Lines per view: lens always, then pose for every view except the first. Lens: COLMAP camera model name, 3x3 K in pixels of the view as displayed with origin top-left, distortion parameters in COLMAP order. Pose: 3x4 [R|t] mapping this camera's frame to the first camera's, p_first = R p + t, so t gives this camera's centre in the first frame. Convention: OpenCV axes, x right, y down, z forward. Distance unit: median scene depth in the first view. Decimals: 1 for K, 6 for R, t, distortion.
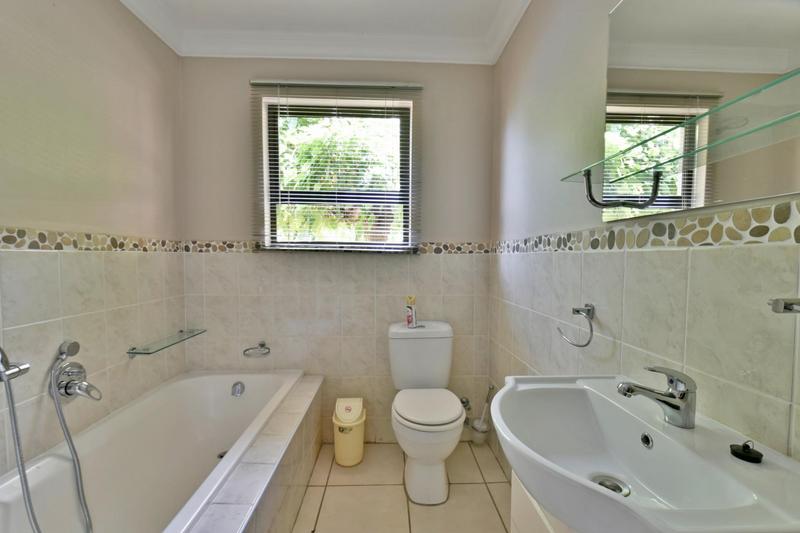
lens RADIAL K [[355.9, 0, 400.5], [0, 355.9, 271.2], [0, 0, 1]] dist [0.002394, -0.000389]
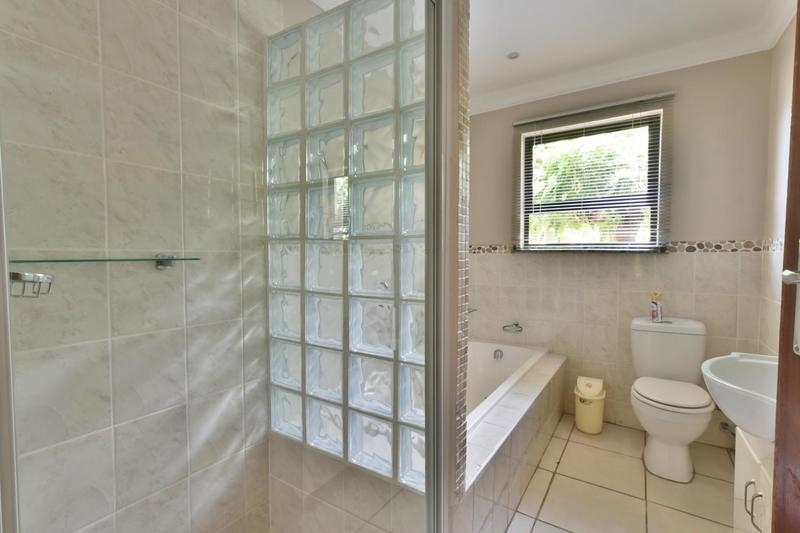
lens RADIAL K [[355.9, 0, 410.1], [0, 355.9, 273.6], [0, 0, 1]] dist [0.002394, -0.000389]
pose [[0.818031, 0.022228, -0.574744, 0.036845], [-0.018557, 0.999753, 0.012254, 0.013564], [0.574875, 0.000641, 0.818241, -0.288165]]
